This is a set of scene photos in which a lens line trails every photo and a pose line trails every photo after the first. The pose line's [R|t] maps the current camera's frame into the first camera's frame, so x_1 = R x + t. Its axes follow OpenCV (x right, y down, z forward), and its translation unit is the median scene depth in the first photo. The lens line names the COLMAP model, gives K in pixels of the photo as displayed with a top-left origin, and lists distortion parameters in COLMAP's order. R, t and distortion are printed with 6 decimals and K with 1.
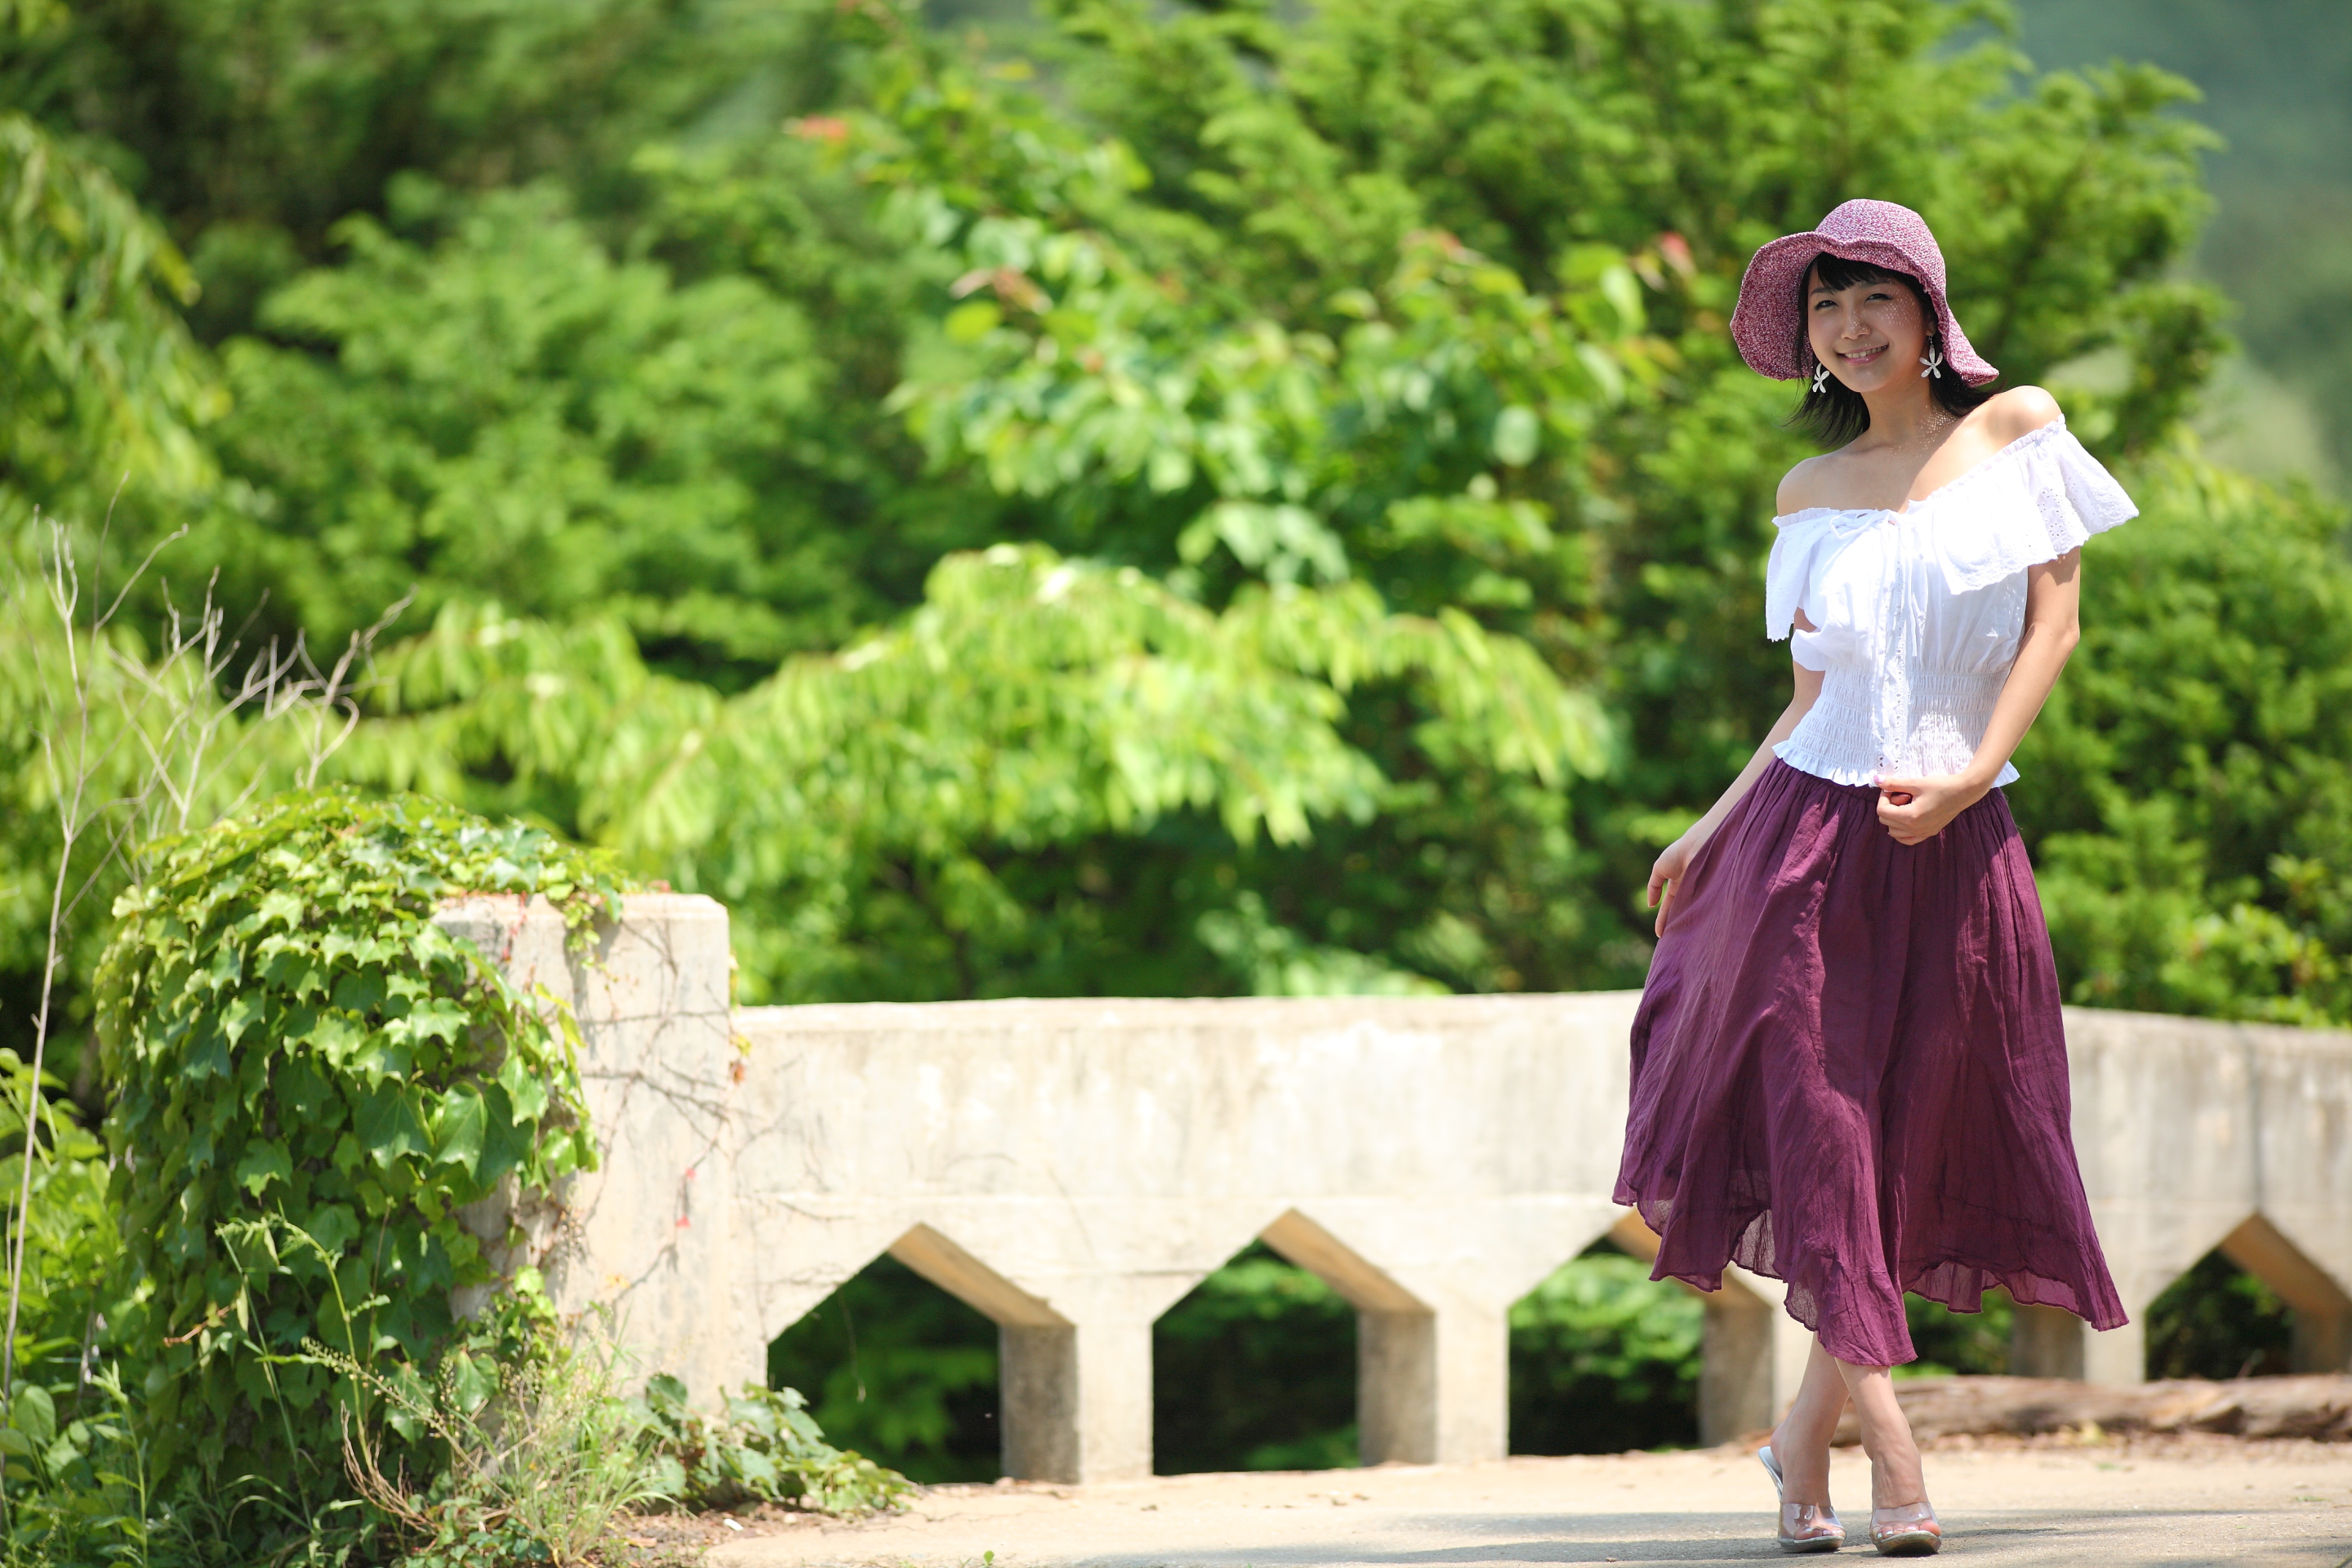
lens RADIAL K [[17558.1, 0, 1176.0], [0, 17558.1, 784.0], [0, 0, 1]] dist [4.345064, -796.799844]
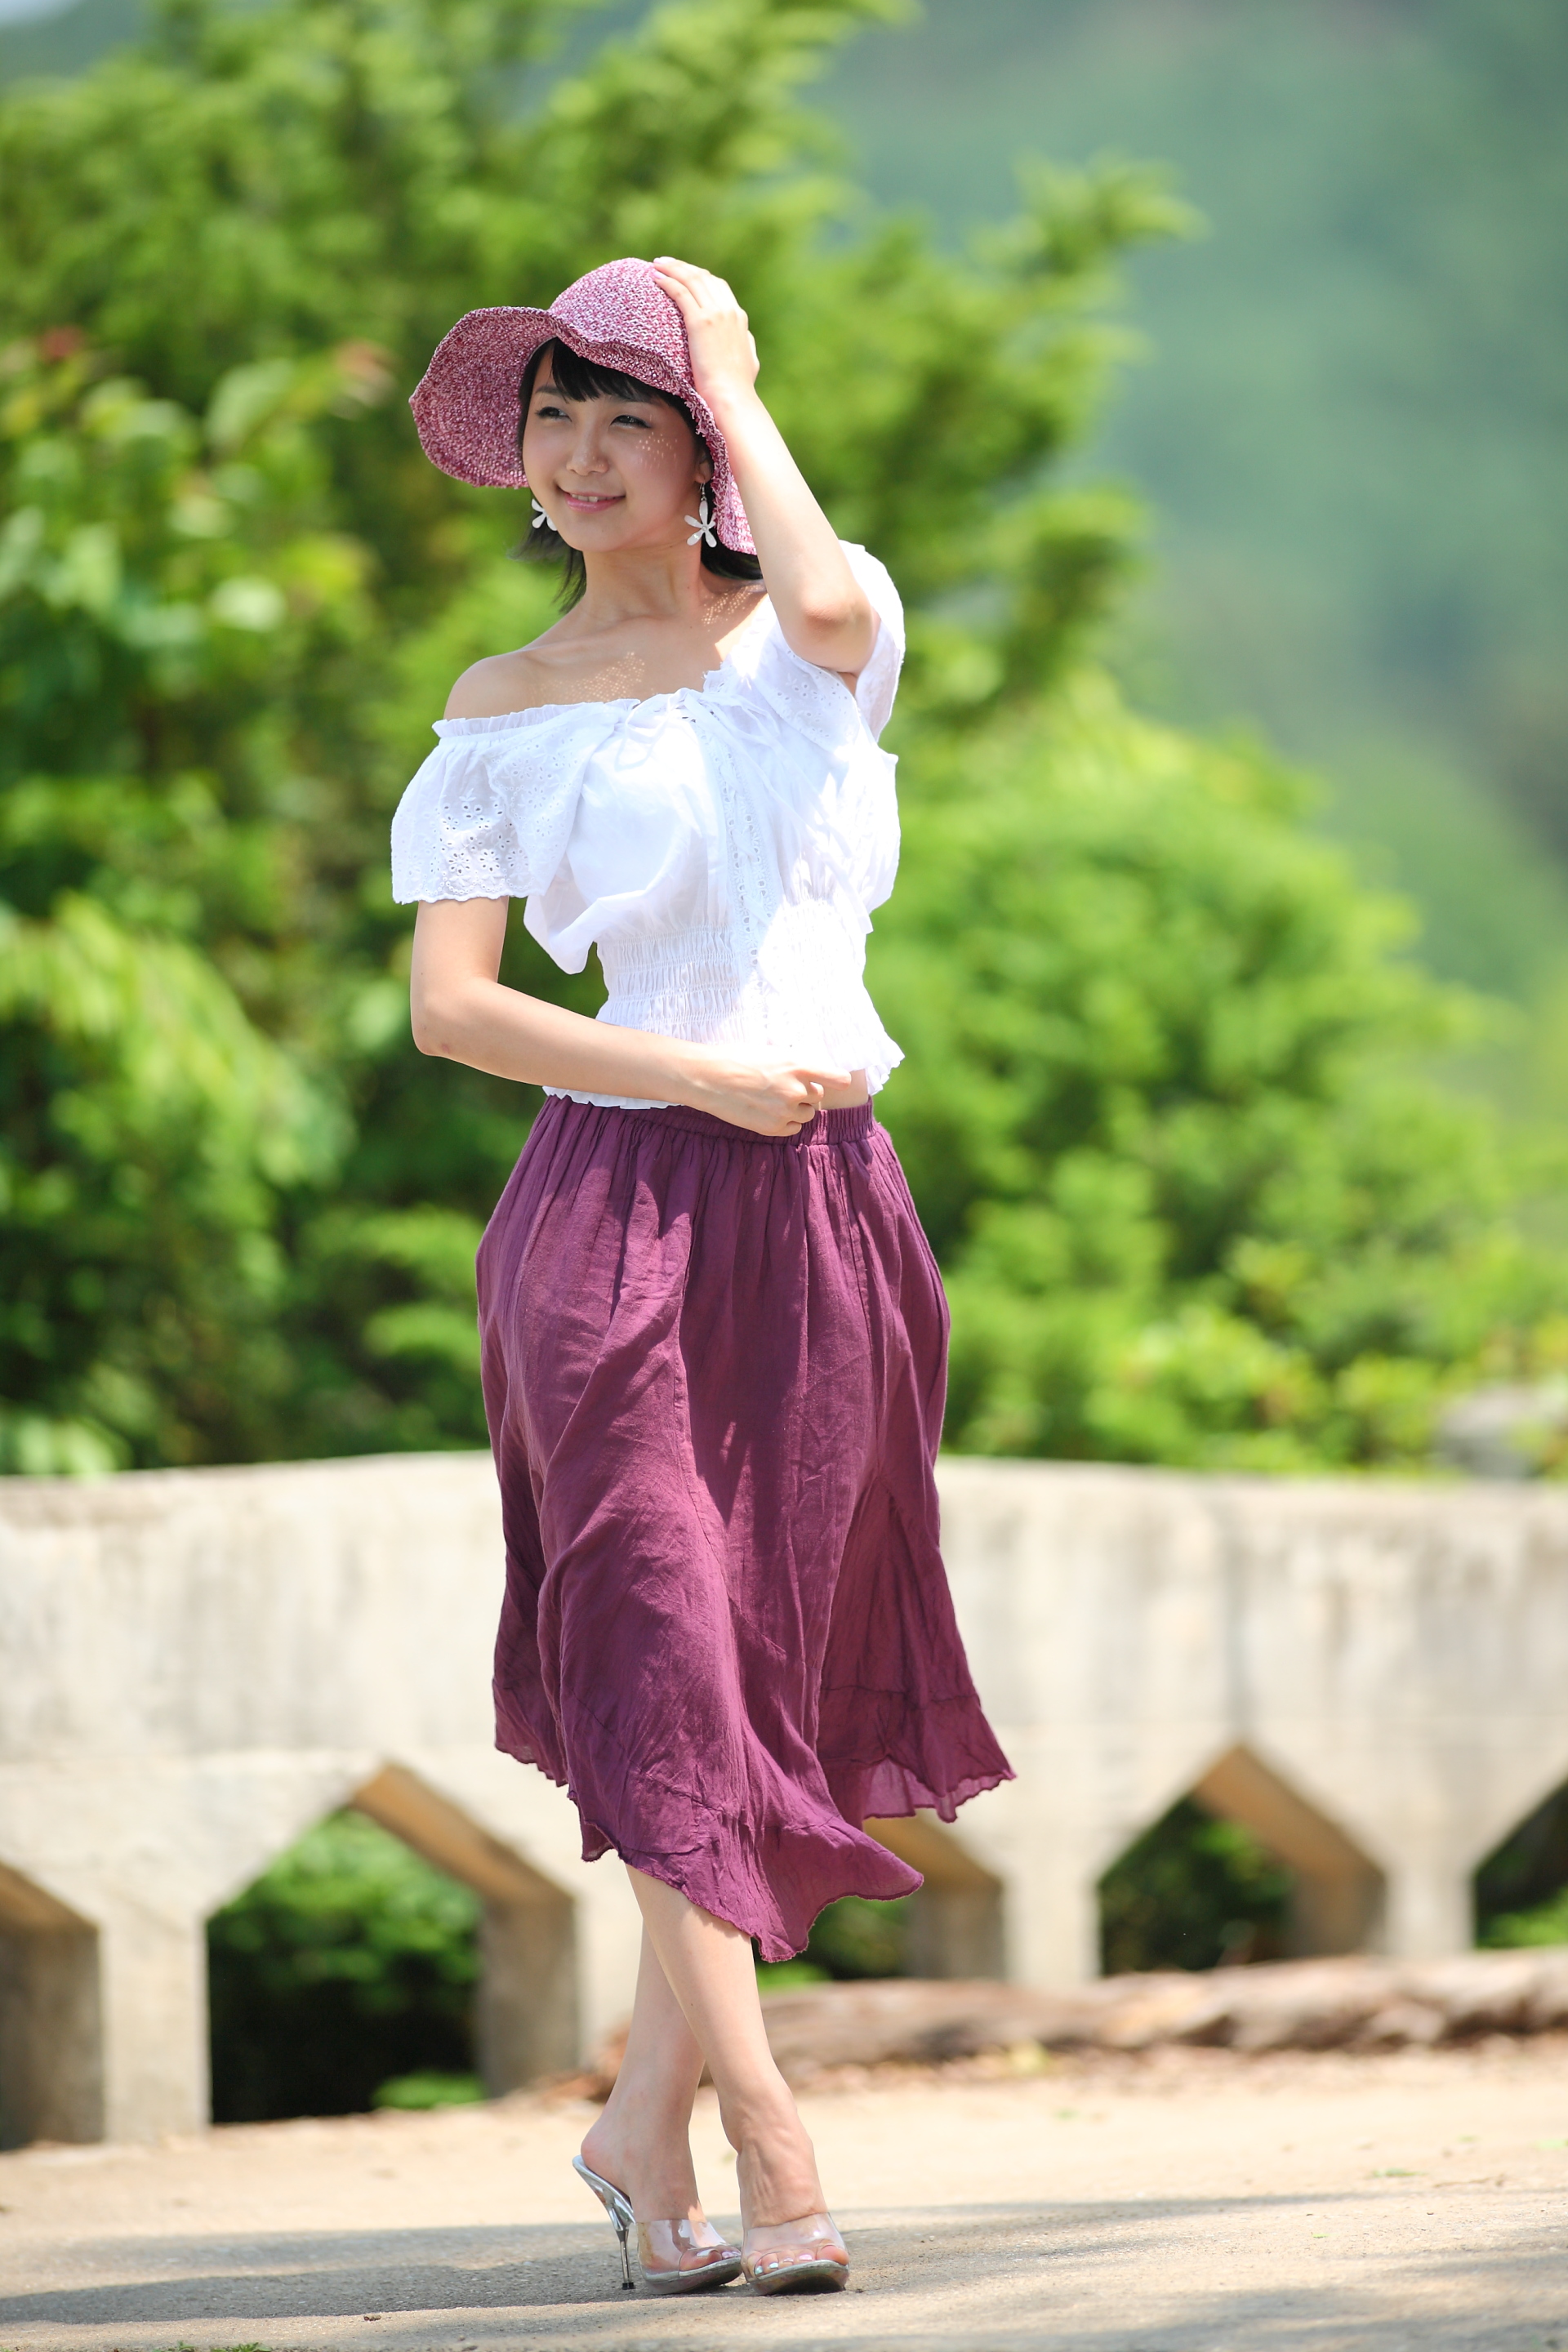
lens RADIAL K [[17558.1, 0, 784.0], [0, 17558.1, 1176.0], [0, 0, 1]] dist [4.345064, -796.799844]
pose [[0.998126, -0.034093, 0.050817, 0.006879], [0.034388, 0.999396, -0.004945, 0.004304], [-0.050618, 0.006683, 0.998696, 0.283652]]
